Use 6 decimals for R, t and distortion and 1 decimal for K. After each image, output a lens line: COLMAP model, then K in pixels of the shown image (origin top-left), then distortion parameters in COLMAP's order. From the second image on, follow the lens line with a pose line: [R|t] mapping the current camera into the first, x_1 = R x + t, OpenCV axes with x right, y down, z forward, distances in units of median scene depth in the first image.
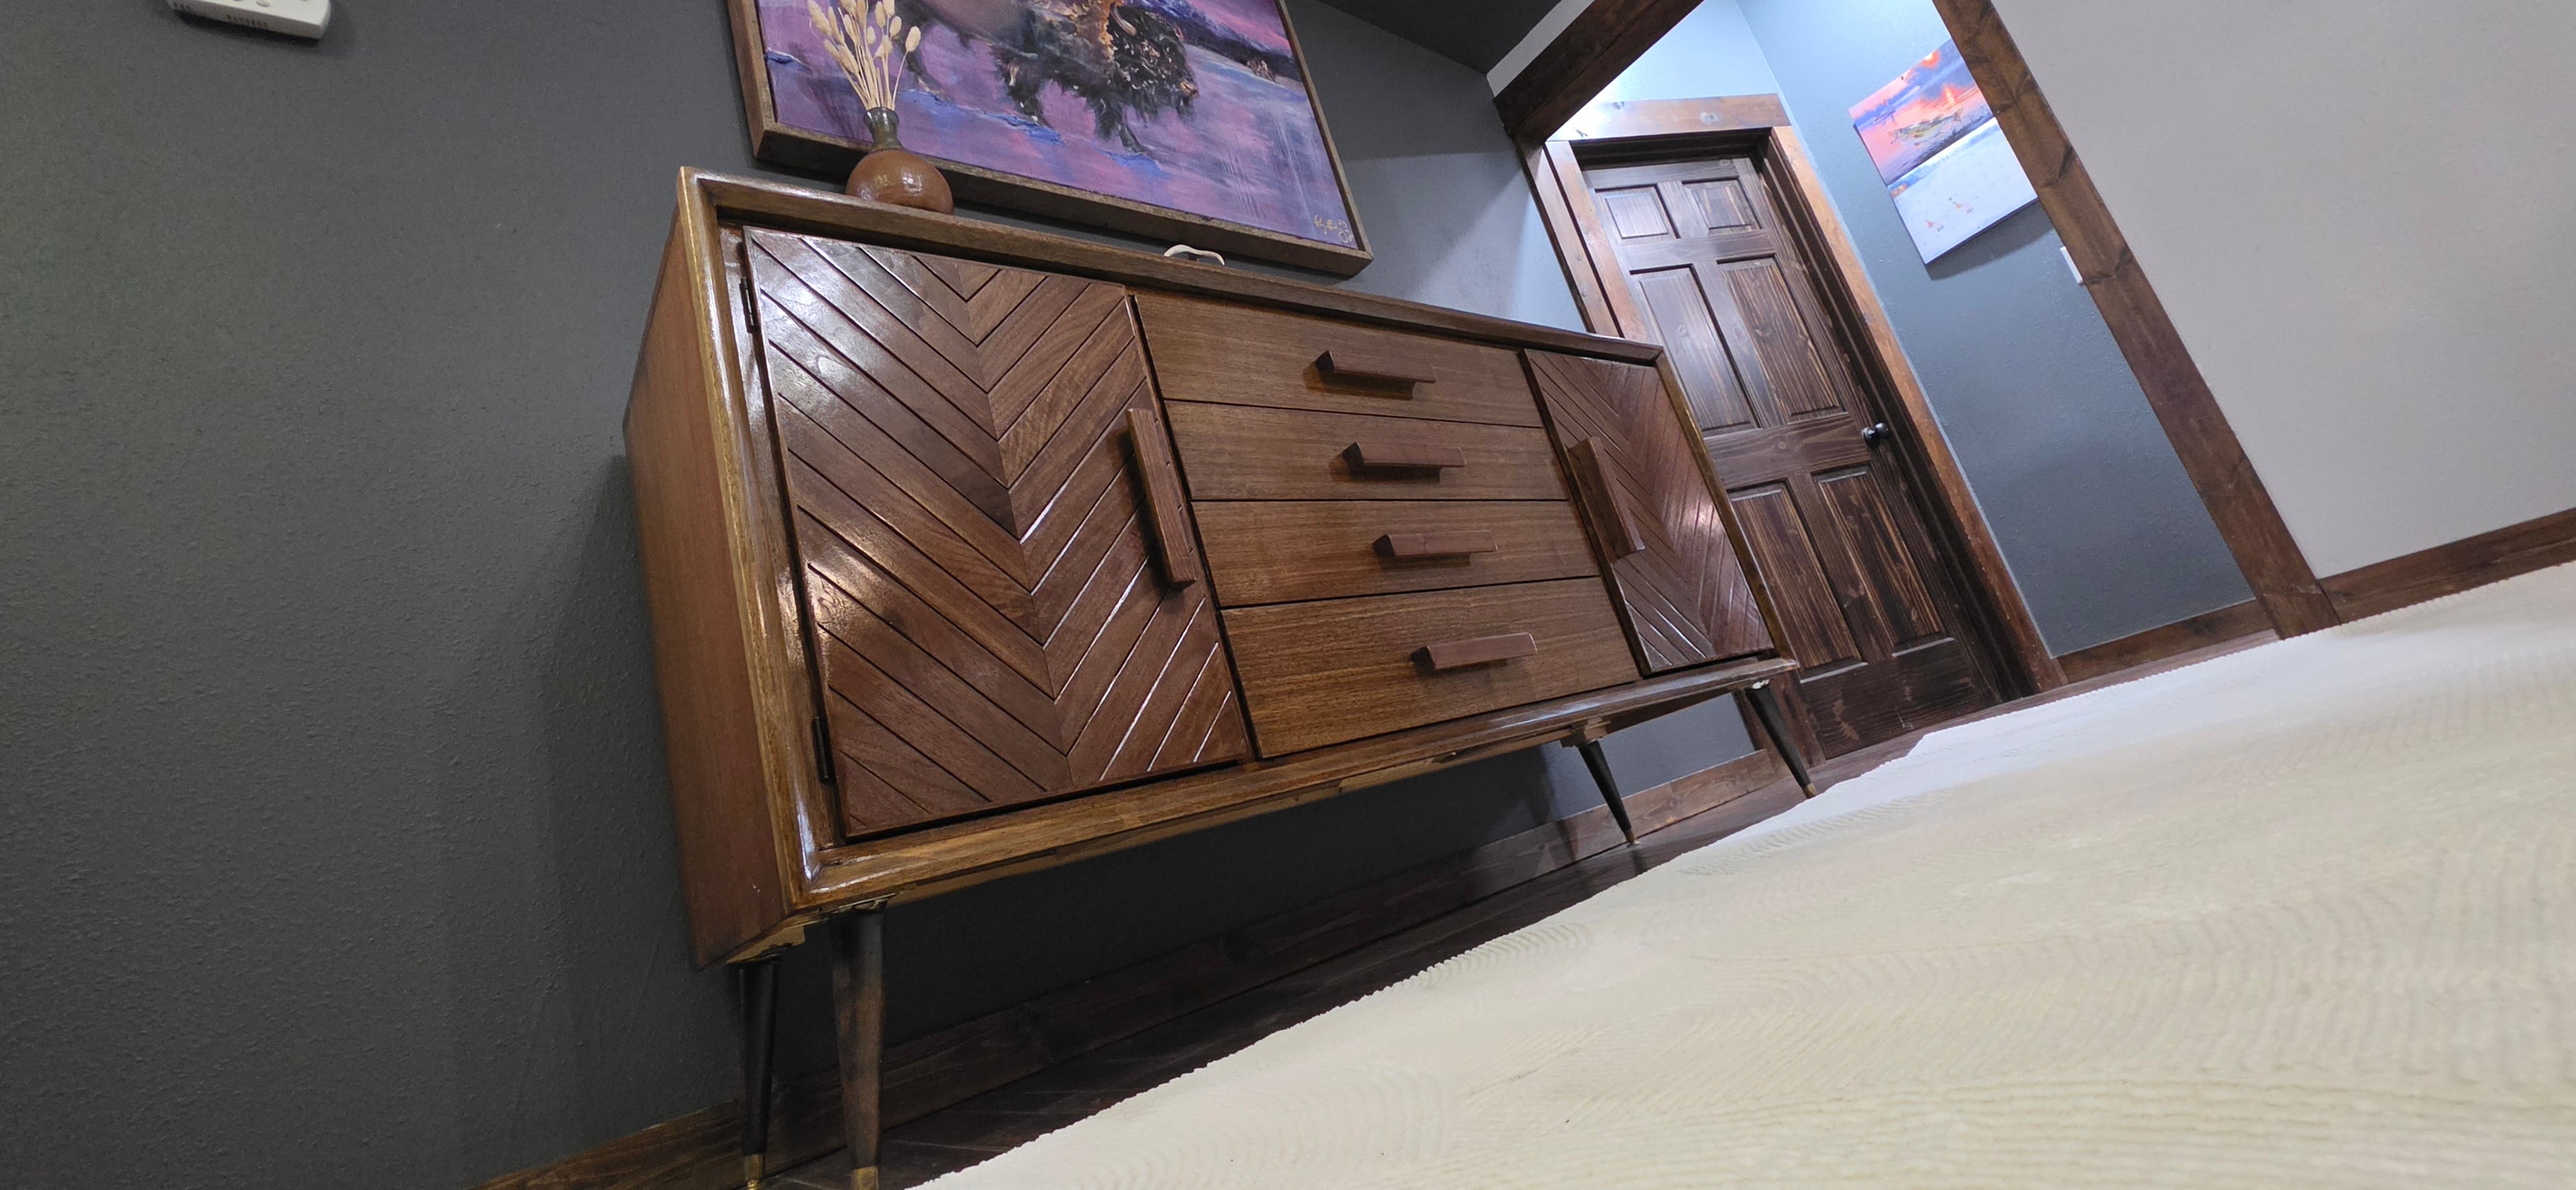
lens RADIAL K [[1028.2, 0, 1292.2], [0, 1028.2, 587.8], [0, 0, 1]] dist [0.000506, -0.001081]
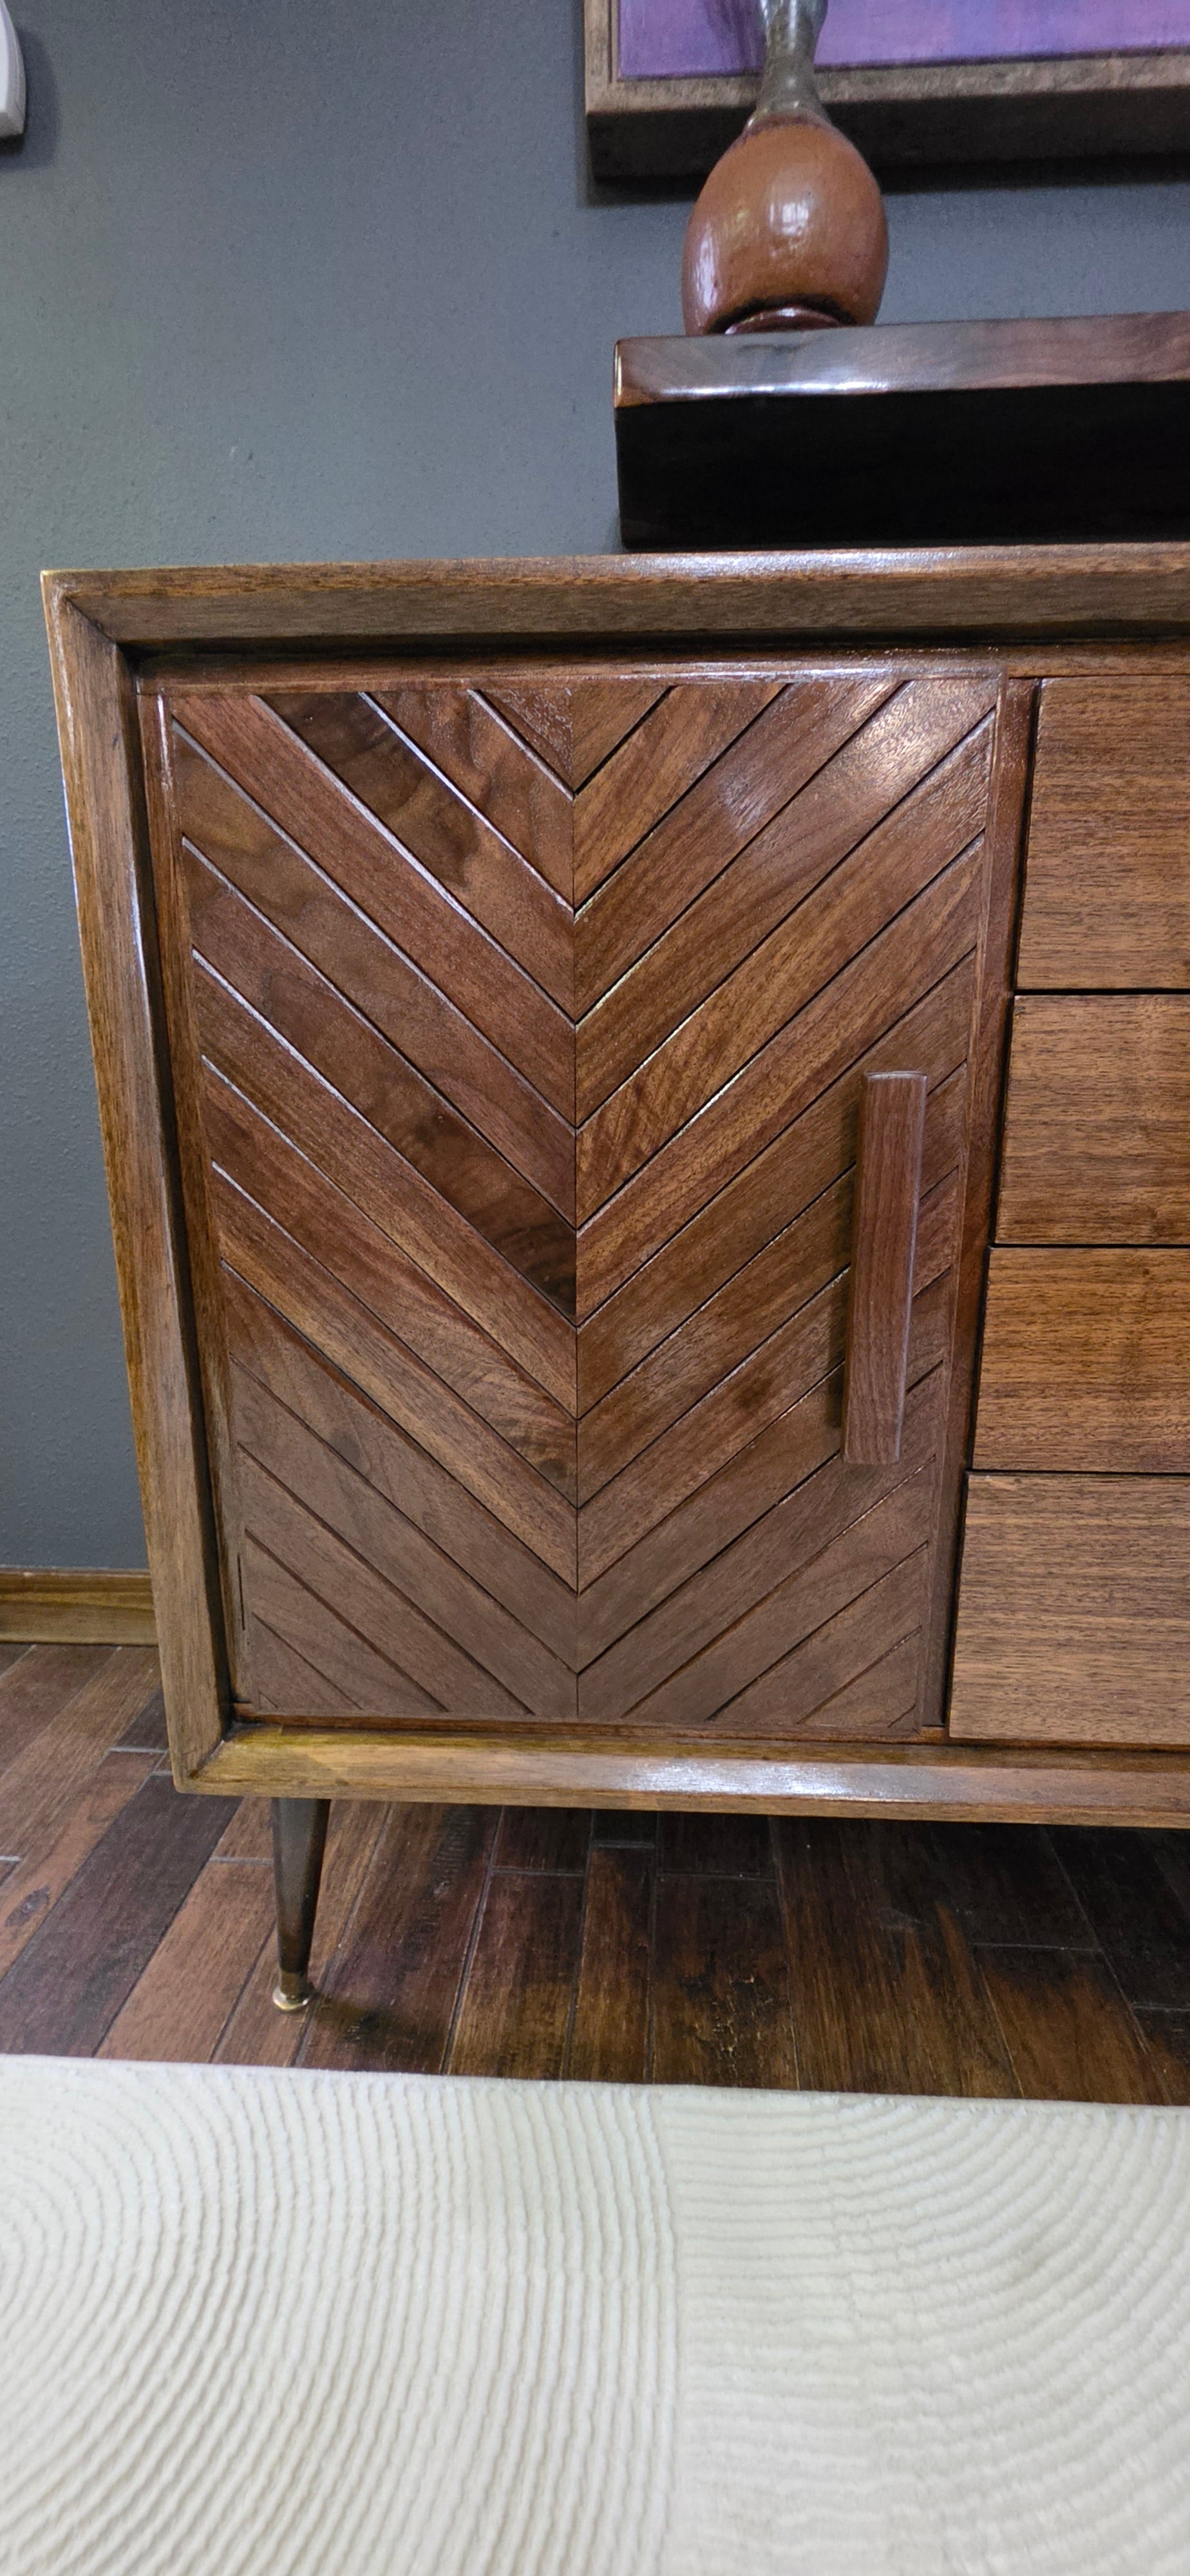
lens RADIAL K [[1028.1, 0, 605.5], [0, 1028.1, 1295.9], [0, 0, 1]] dist [0.000506, -0.001081]
pose [[0.728887, 0.413248, -0.545848, 0.023120], [-0.032162, 0.817072, 0.575638, -0.191273], [0.683878, -0.402019, 0.608844, 0.334849]]
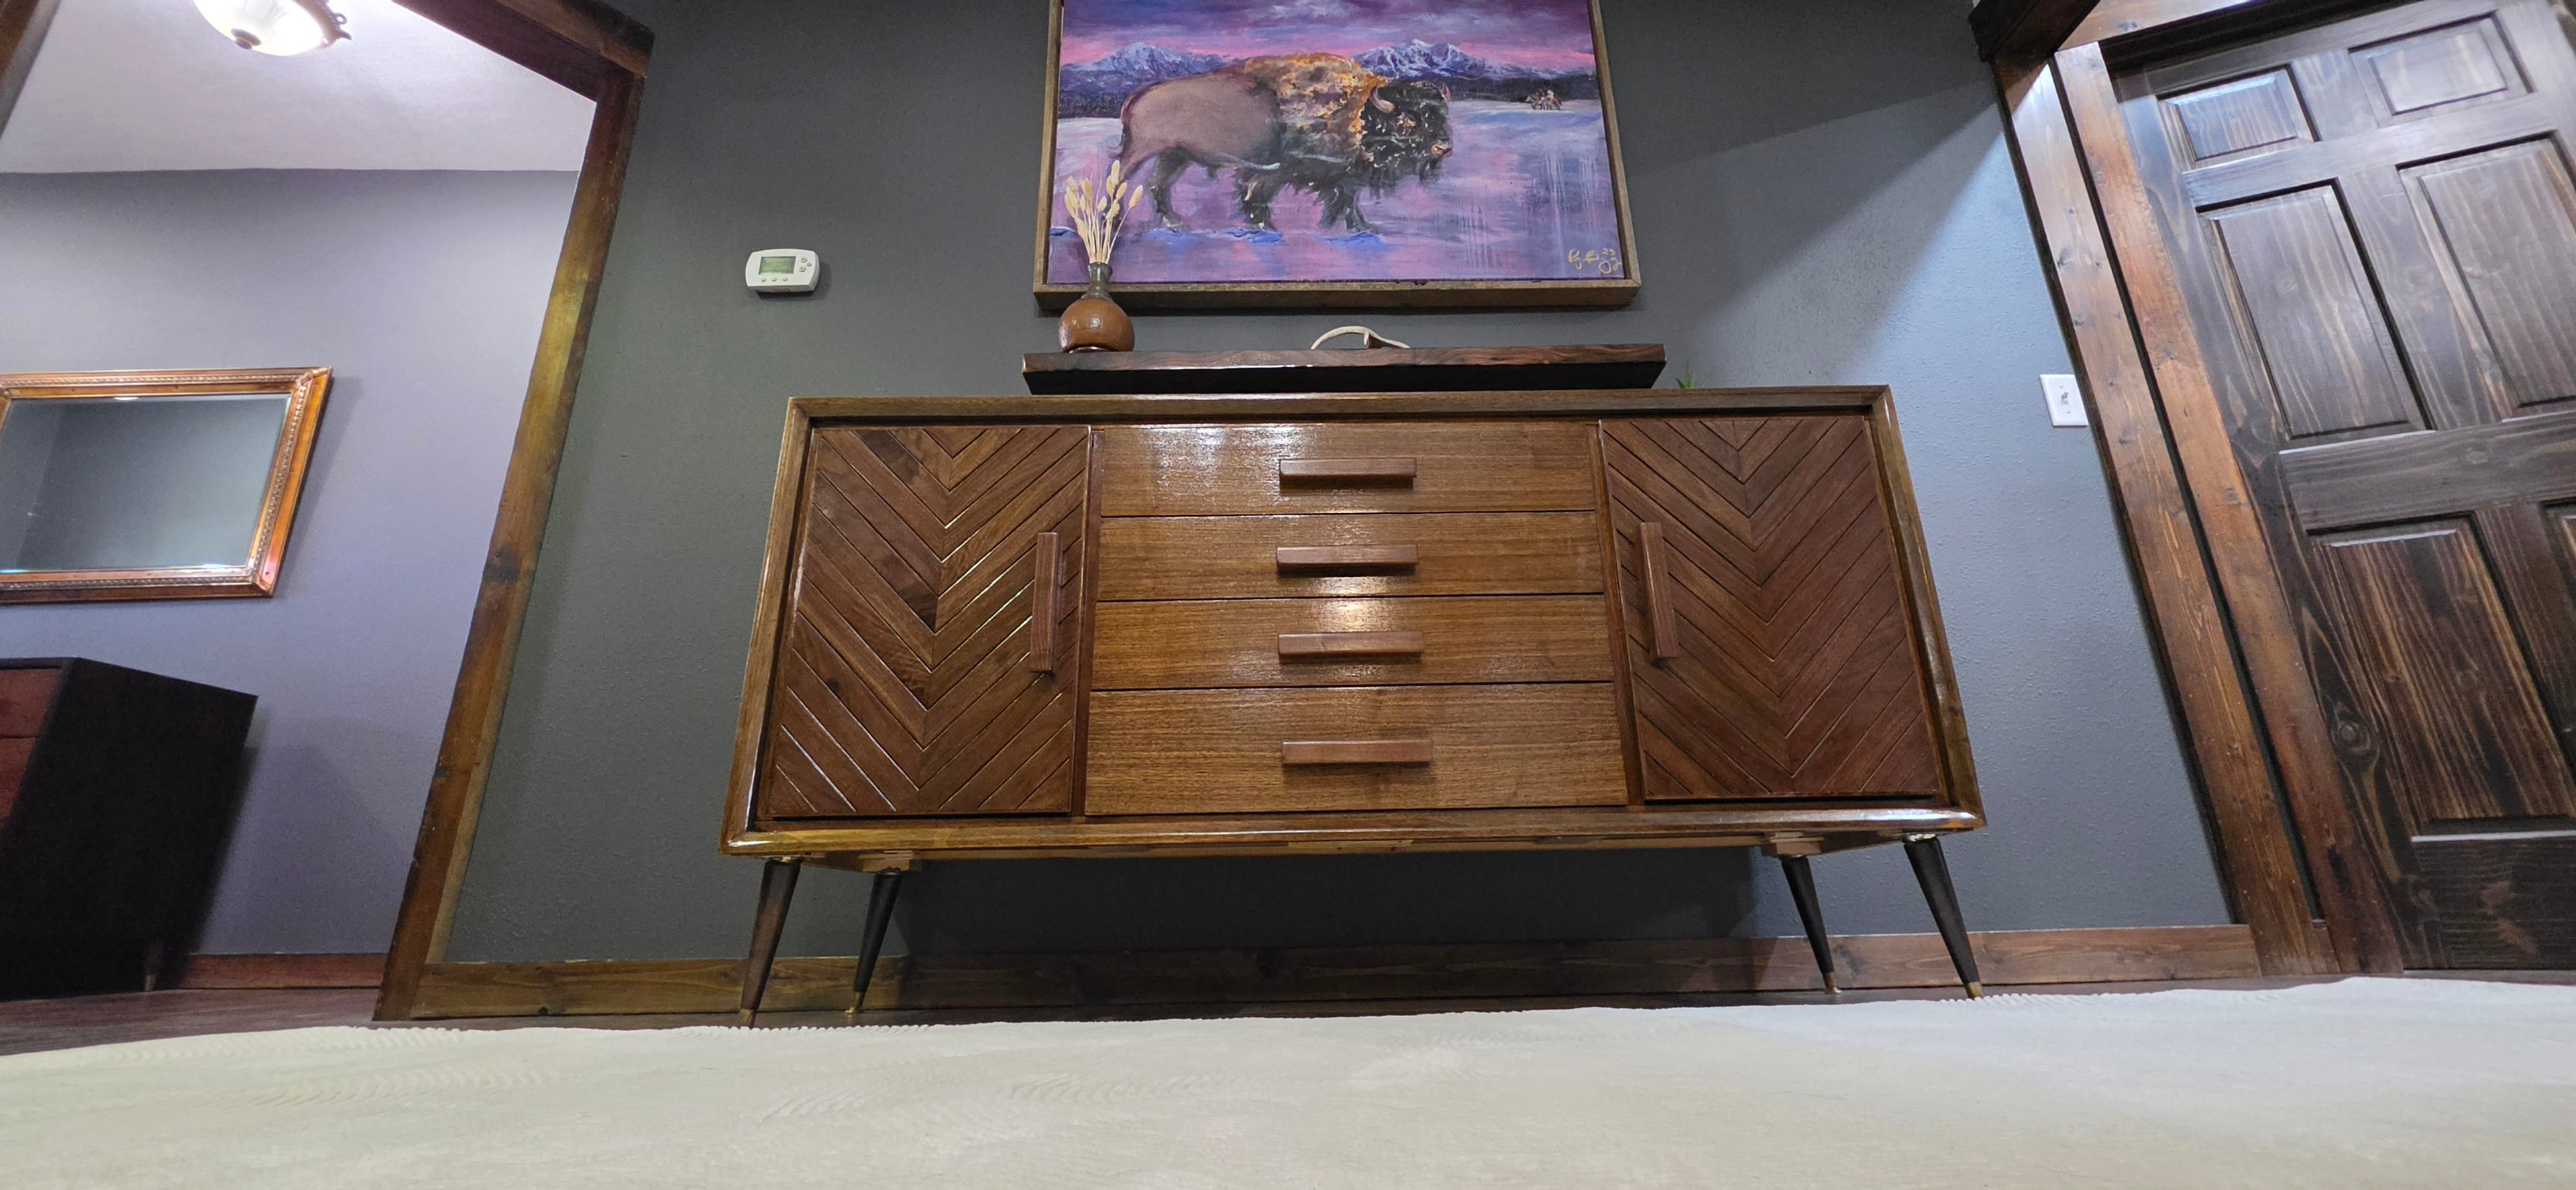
lens RADIAL K [[1028.2, 0, 1304.0], [0, 1028.2, 587.2], [0, 0, 1]] dist [0.000506, -0.001081]
pose [[0.773638, 0.069660, -0.629787, 0.515050], [-0.041149, 0.997364, 0.059770, -0.108147], [0.632290, -0.020325, 0.774465, 0.105544]]
